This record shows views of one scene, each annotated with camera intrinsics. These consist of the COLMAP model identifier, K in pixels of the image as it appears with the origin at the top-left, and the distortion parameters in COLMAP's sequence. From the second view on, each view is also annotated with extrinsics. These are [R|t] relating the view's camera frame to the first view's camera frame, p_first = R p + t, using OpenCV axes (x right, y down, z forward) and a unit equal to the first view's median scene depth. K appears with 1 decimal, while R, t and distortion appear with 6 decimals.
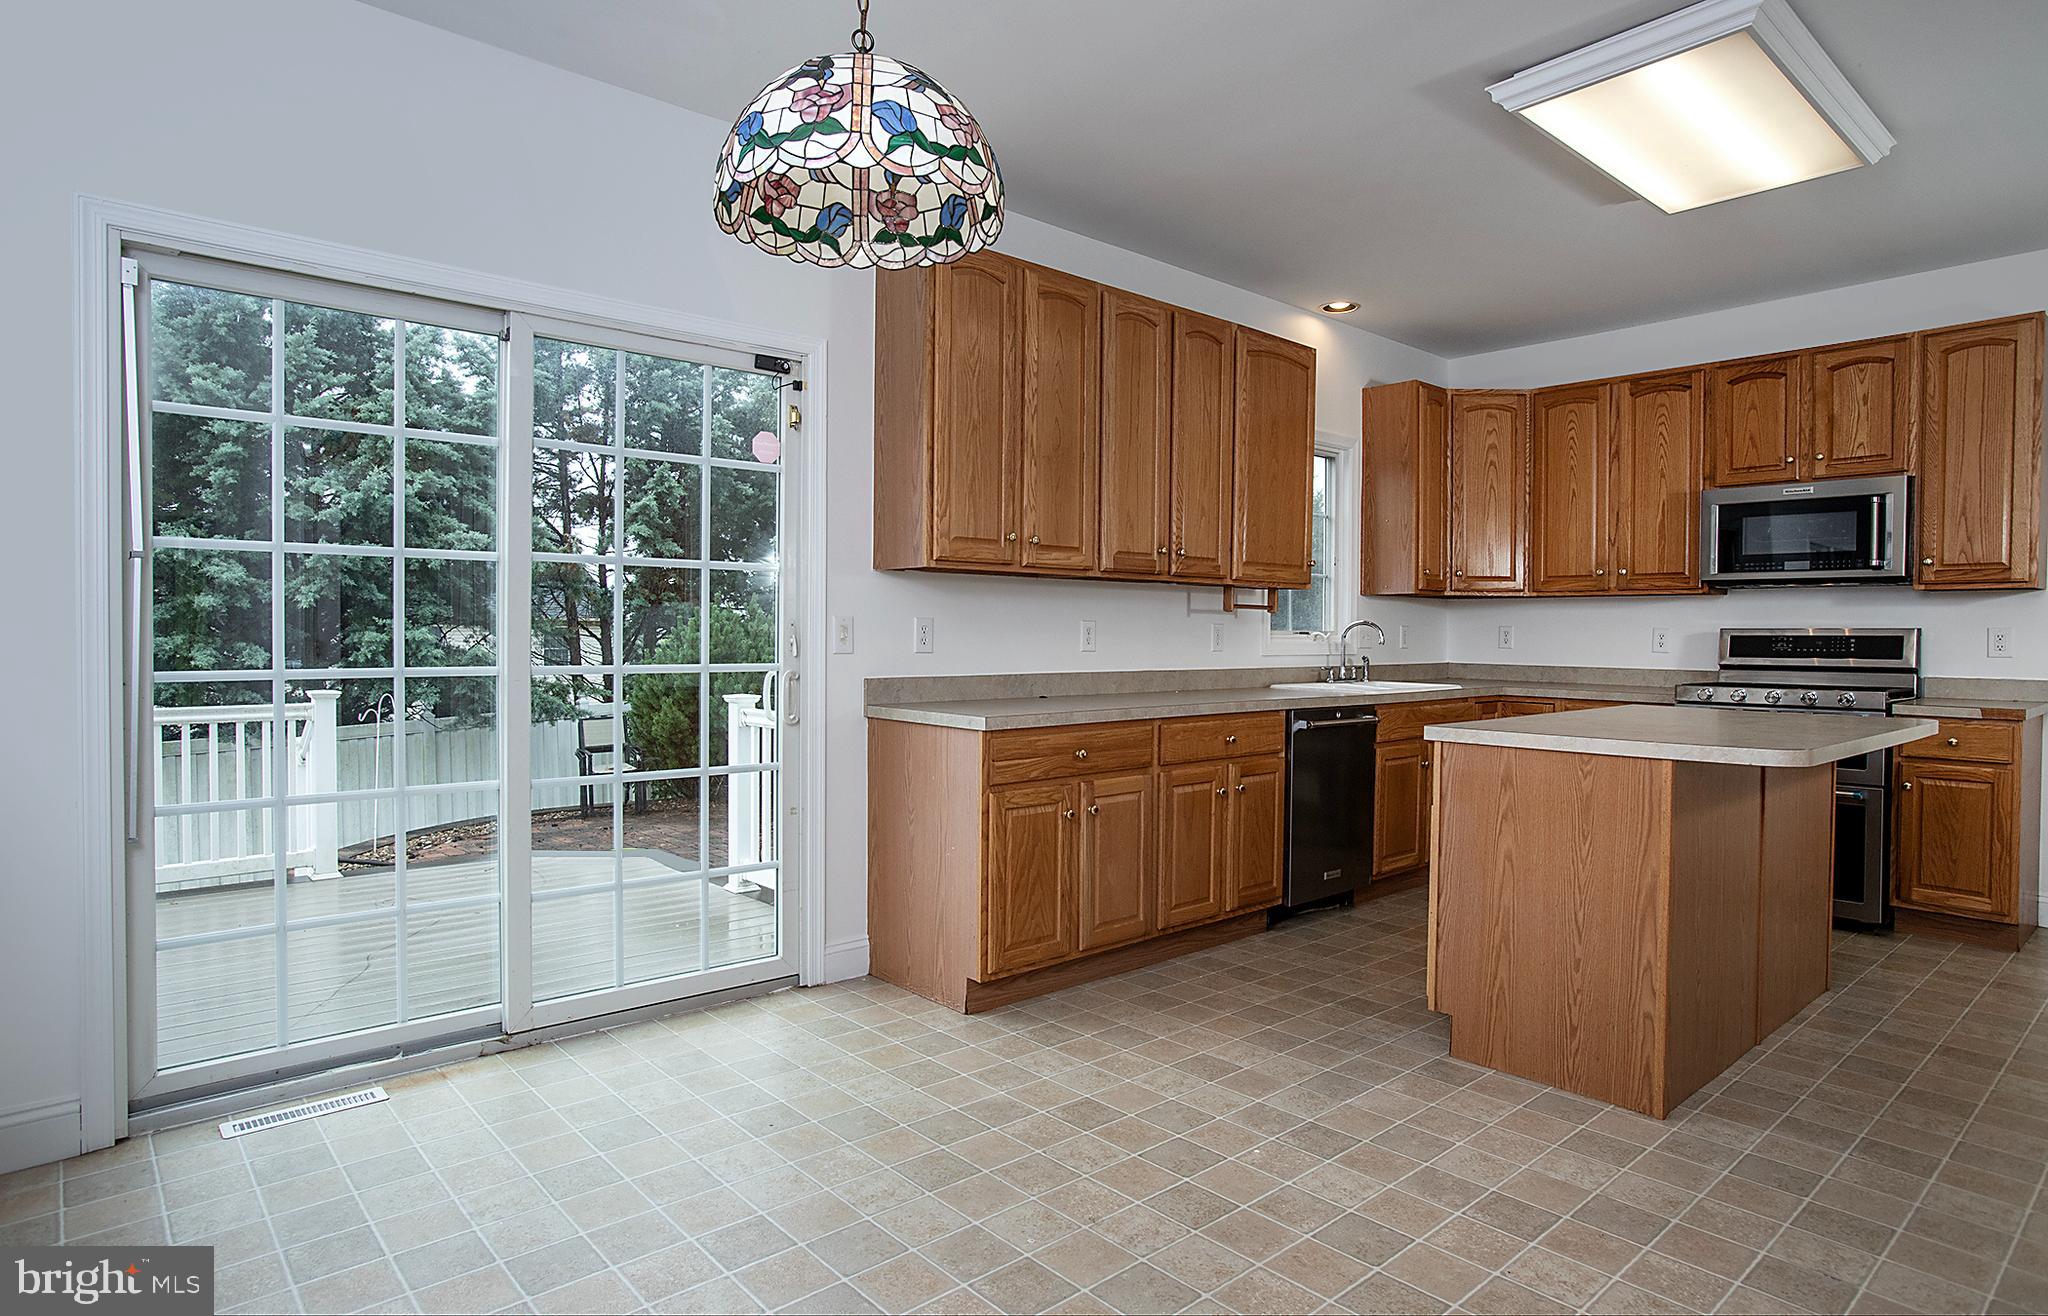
lens RADIAL K [[1257.5, 0, 1024.0], [0, 1257.5, 658.0], [0, 0, 1]] dist [-0.079690, 0.068468]
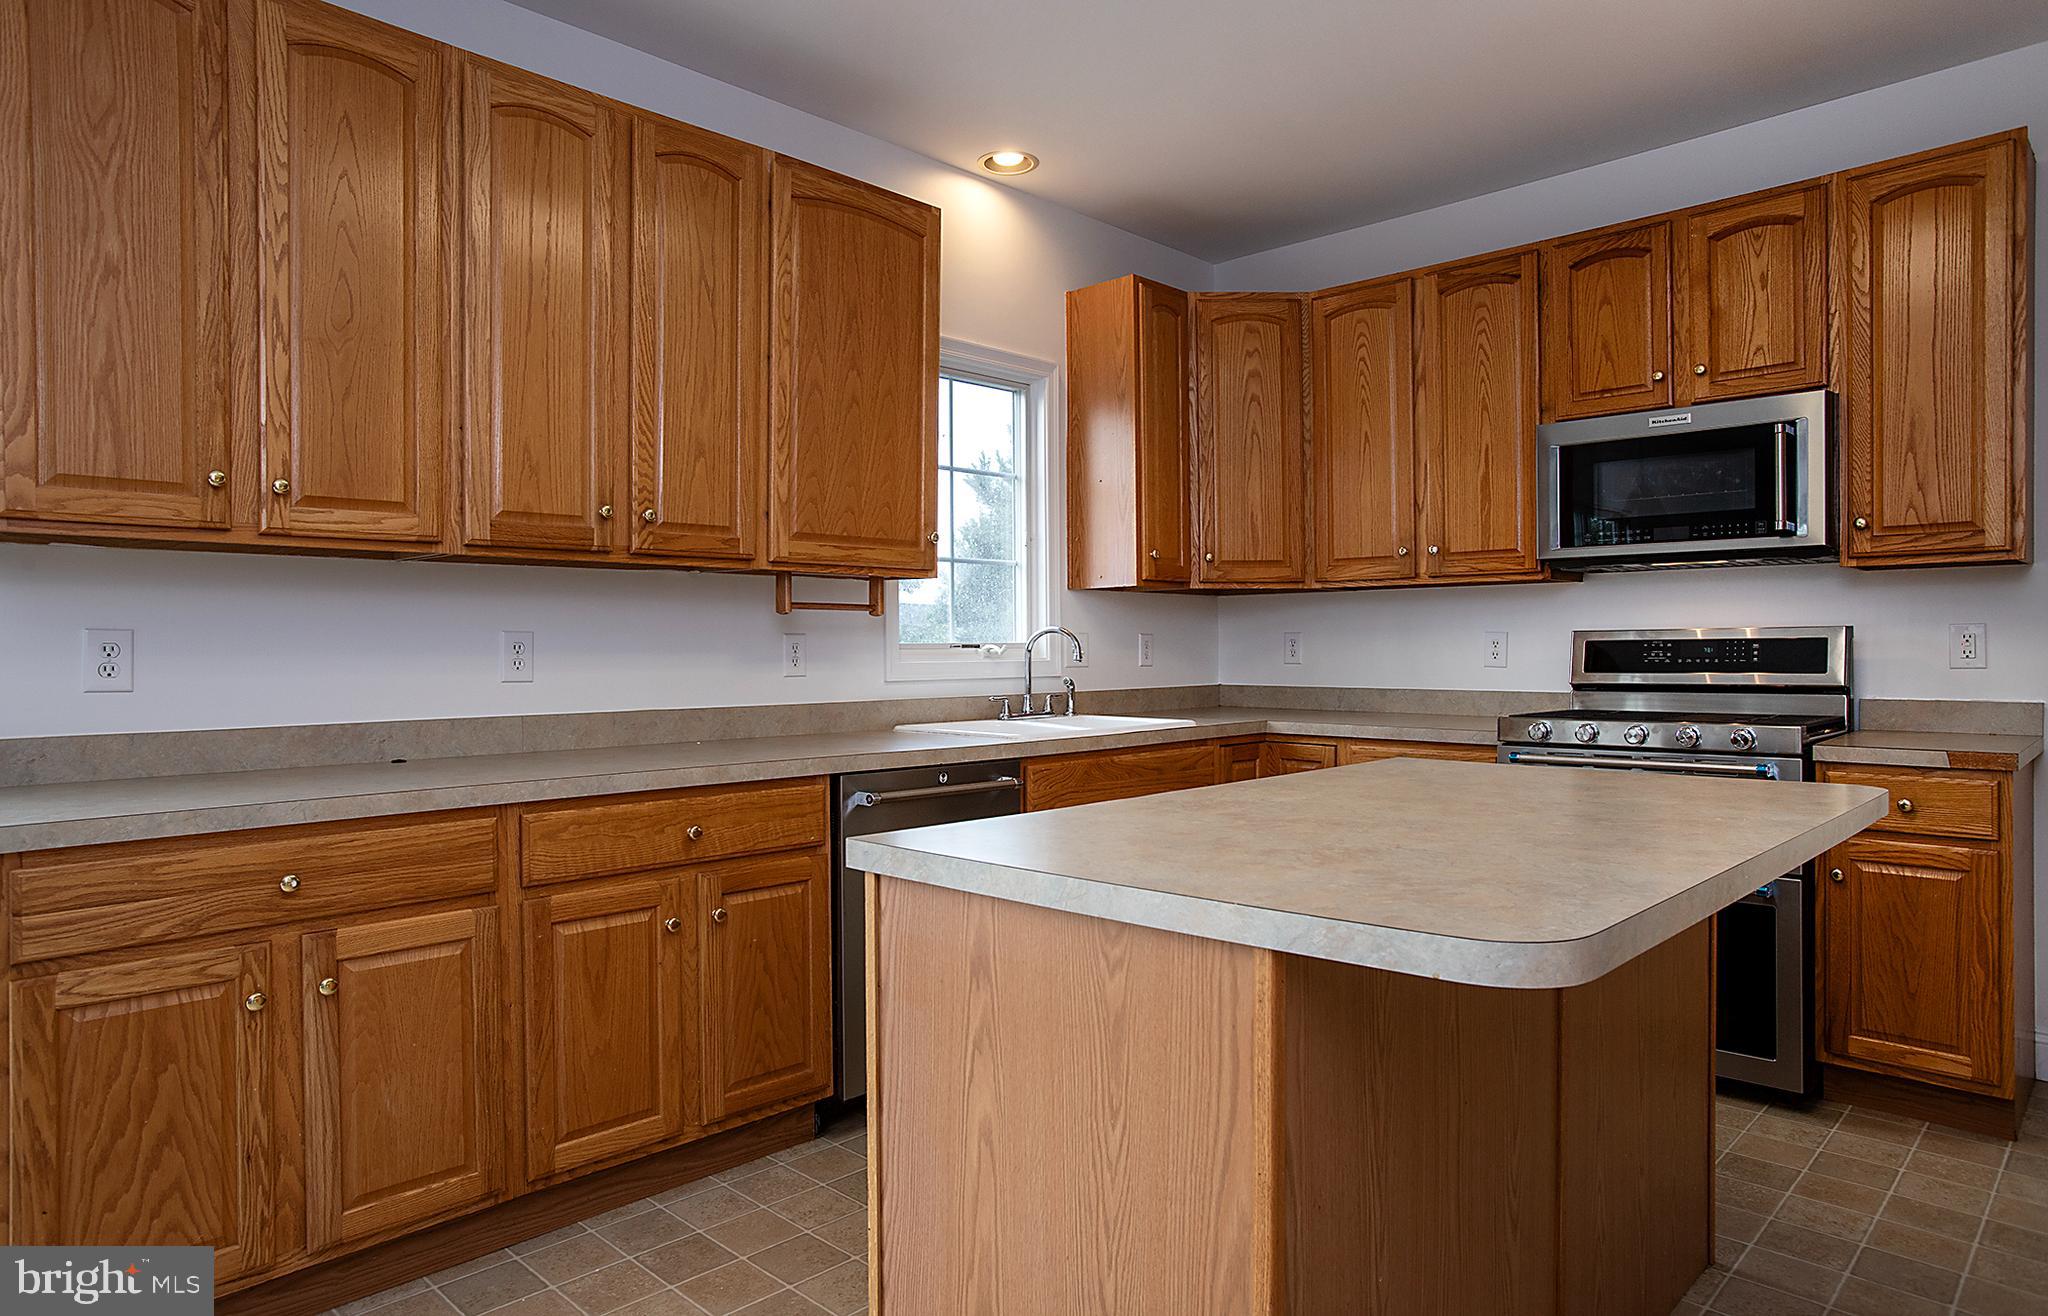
lens RADIAL K [[1264.2, 0, 1066.5], [0, 1264.2, 654.1], [0, 0, 1]] dist [-0.070849, 0.074396]
pose [[0.997701, -0.013966, 0.066310, 0.270794], [0.014920, 0.999792, -0.013917, -0.006216], [-0.066102, 0.014874, 0.997702, 0.370709]]
